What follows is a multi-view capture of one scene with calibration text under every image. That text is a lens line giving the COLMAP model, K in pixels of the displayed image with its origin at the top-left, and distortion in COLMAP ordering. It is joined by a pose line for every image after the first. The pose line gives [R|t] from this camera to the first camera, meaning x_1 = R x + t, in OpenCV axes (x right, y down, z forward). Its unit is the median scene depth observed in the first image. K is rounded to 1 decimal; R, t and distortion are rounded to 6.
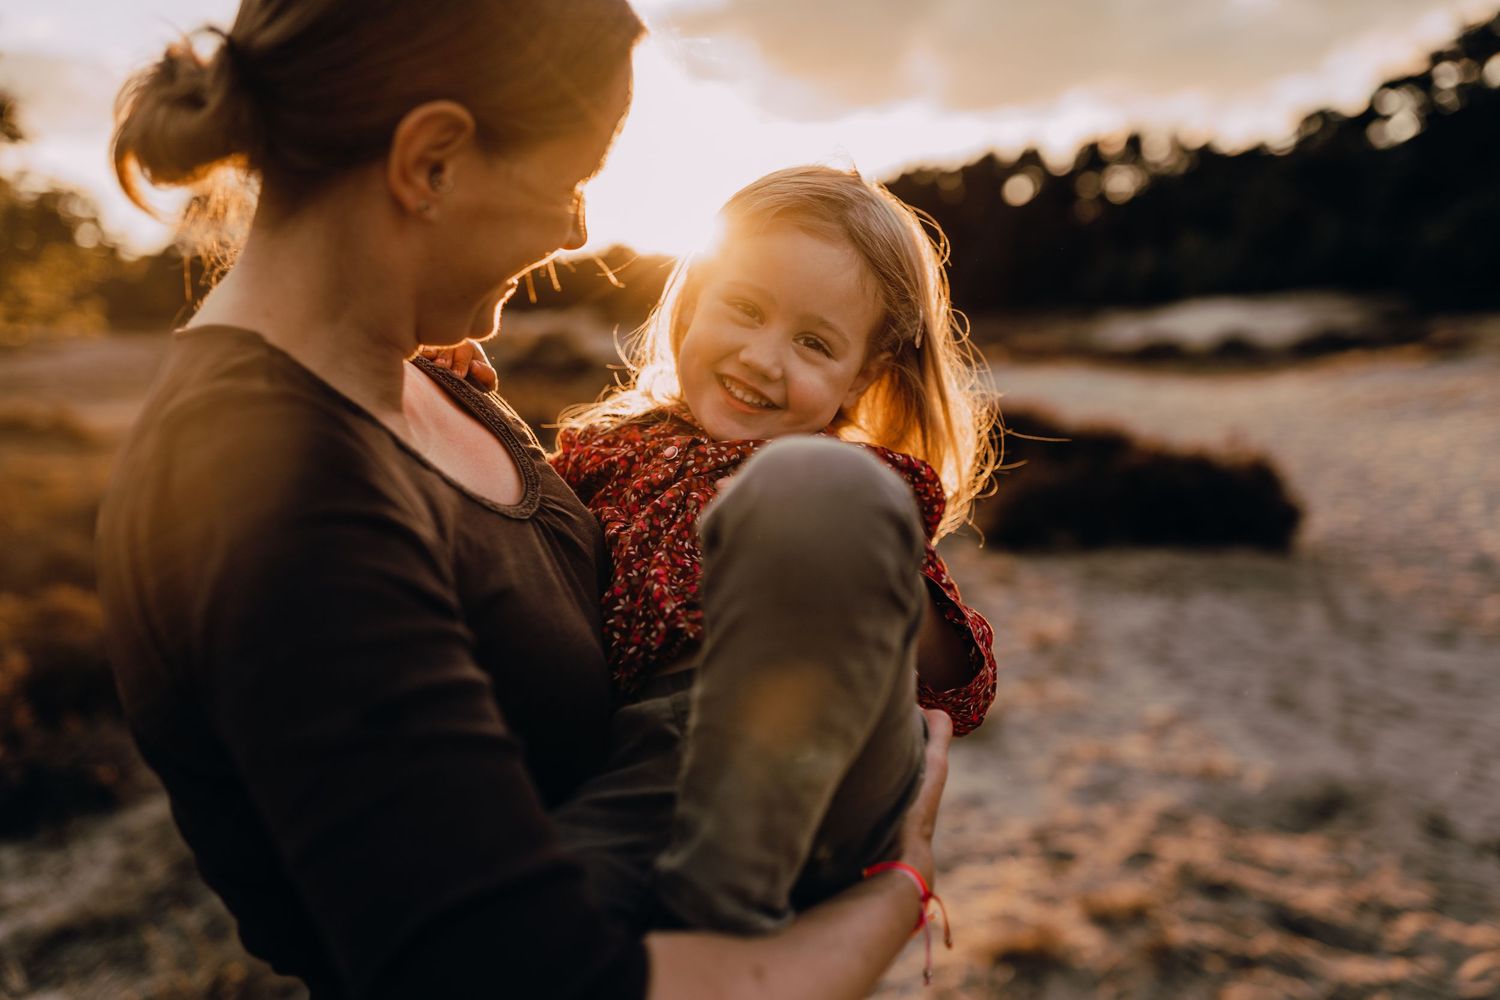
lens RADIAL K [[1489.3, 0, 750.0], [0, 1489.3, 500.0], [0, 0, 1]] dist [-0.017680, -0.001632]
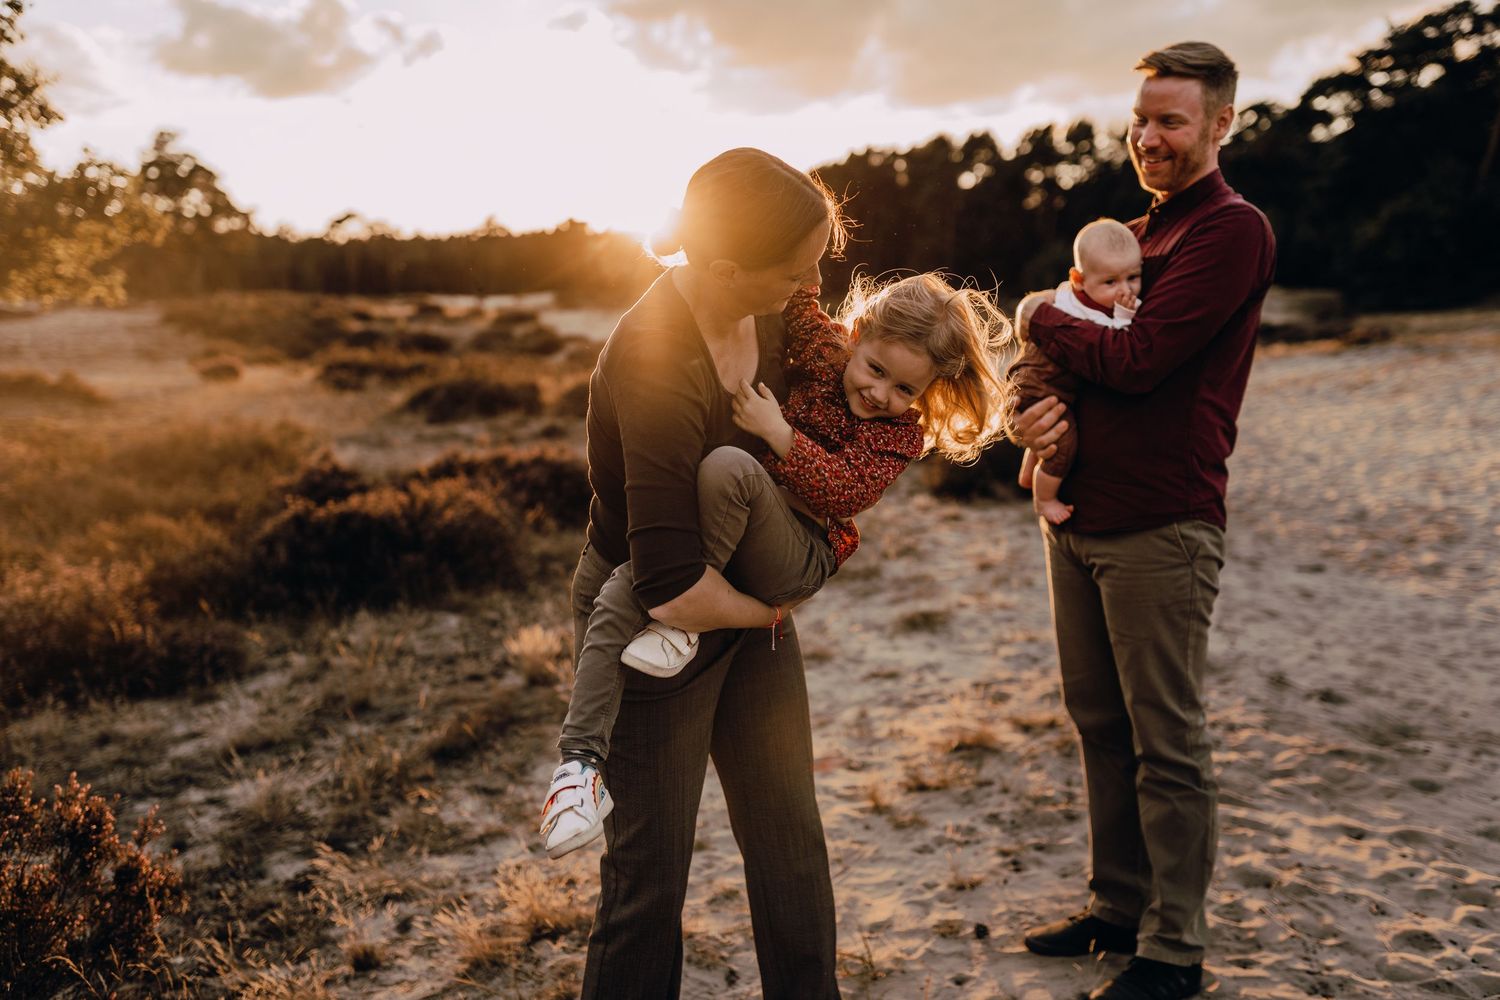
lens RADIAL K [[1489.3, 0, 750.0], [0, 1489.3, 500.0], [0, 0, 1]] dist [-0.017680, -0.001632]
pose [[0.999259, 0.012118, 0.036527, -0.040834], [-0.012544, 0.999856, 0.011453, 0.032359], [-0.036383, -0.011903, 0.999267, -0.210991]]
